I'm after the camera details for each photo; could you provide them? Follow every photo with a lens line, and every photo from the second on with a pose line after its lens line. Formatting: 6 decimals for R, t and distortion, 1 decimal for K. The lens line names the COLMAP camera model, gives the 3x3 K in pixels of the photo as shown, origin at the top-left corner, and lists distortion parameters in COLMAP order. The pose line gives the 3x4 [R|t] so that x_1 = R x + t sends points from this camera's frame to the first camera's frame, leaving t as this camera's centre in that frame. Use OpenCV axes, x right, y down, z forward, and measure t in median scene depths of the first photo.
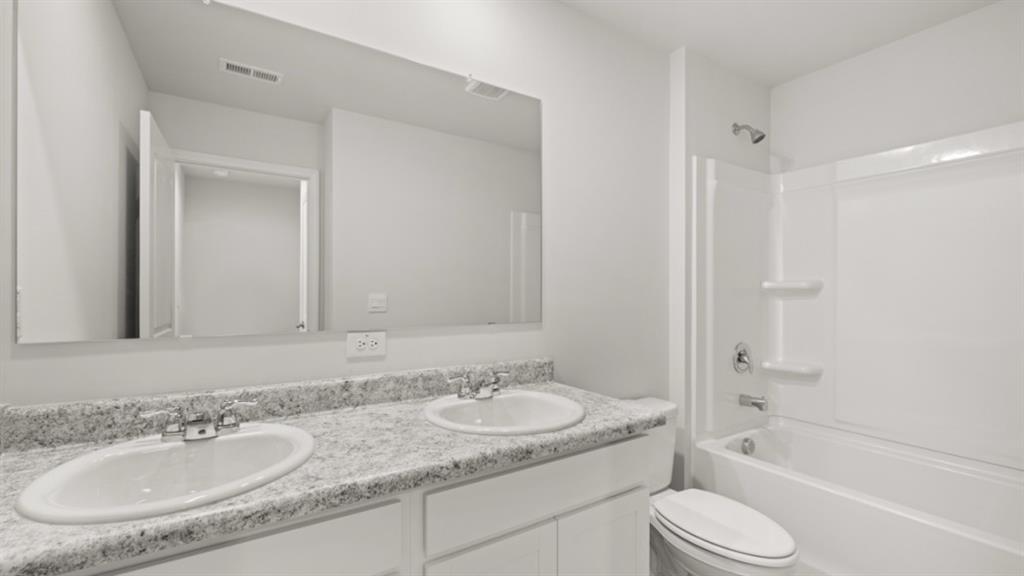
lens RADIAL K [[446.4, 0, 524.6], [0, 446.4, 294.8], [0, 0, 1]] dist [0.000137, 0.000023]
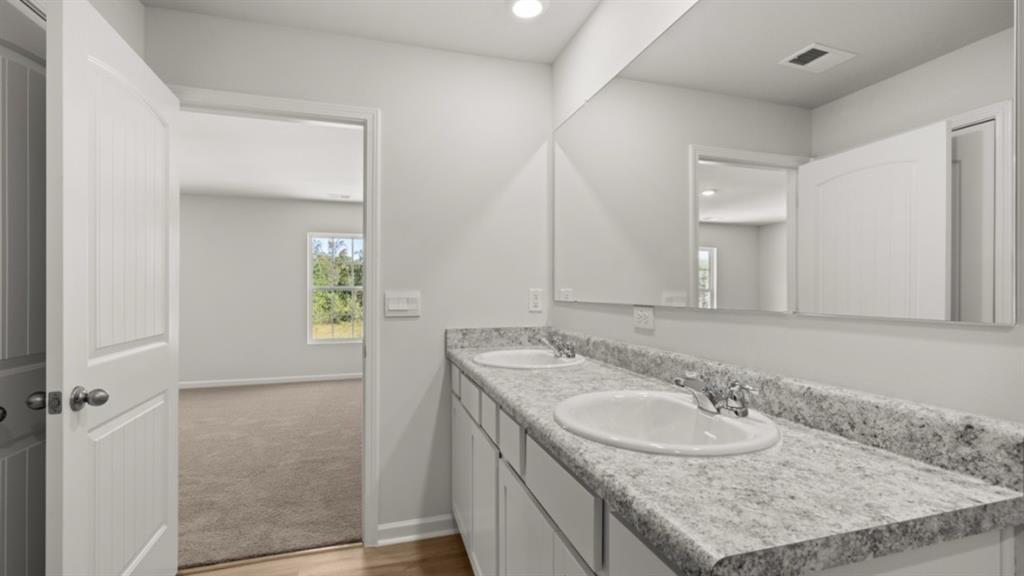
lens RADIAL K [[431.4, 0, 505.5], [0, 431.4, 289.8], [0, 0, 1]] dist [-0.001551, -0.000221]
pose [[-0.275845, -0.003944, -0.961194, 0.264801], [-0.010870, 0.999940, -0.000984, 0.038616], [0.961141, 0.010177, -0.275871, 0.647880]]
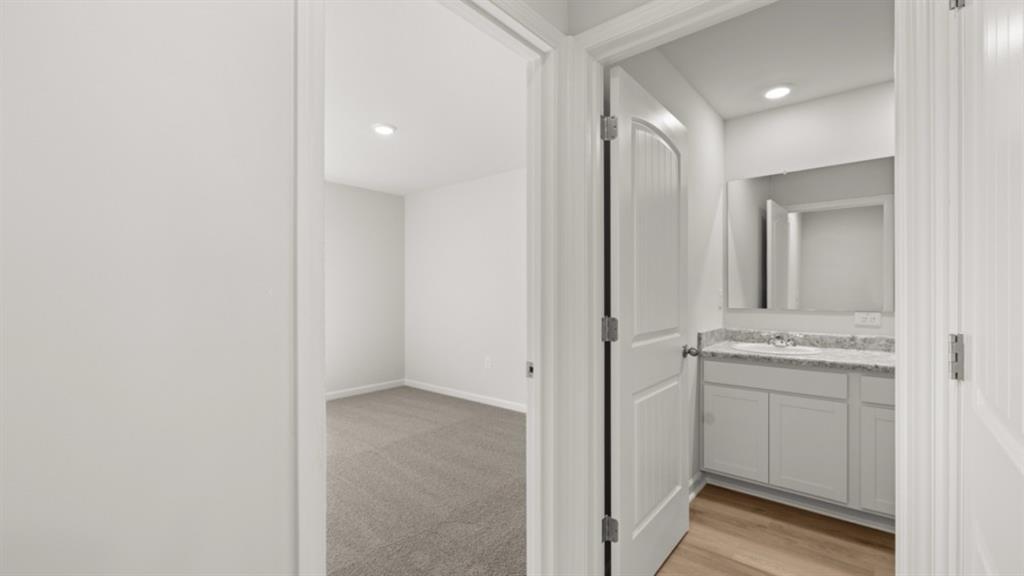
lens RADIAL K [[431.4, 0, 505.5], [0, 431.4, 289.8], [0, 0, 1]] dist [-0.001551, -0.000221]
pose [[0.282337, -0.005698, -0.959298, 1.068198], [0.005991, 0.999973, -0.004176, -0.014827], [0.959296, -0.004568, 0.282364, -1.087756]]
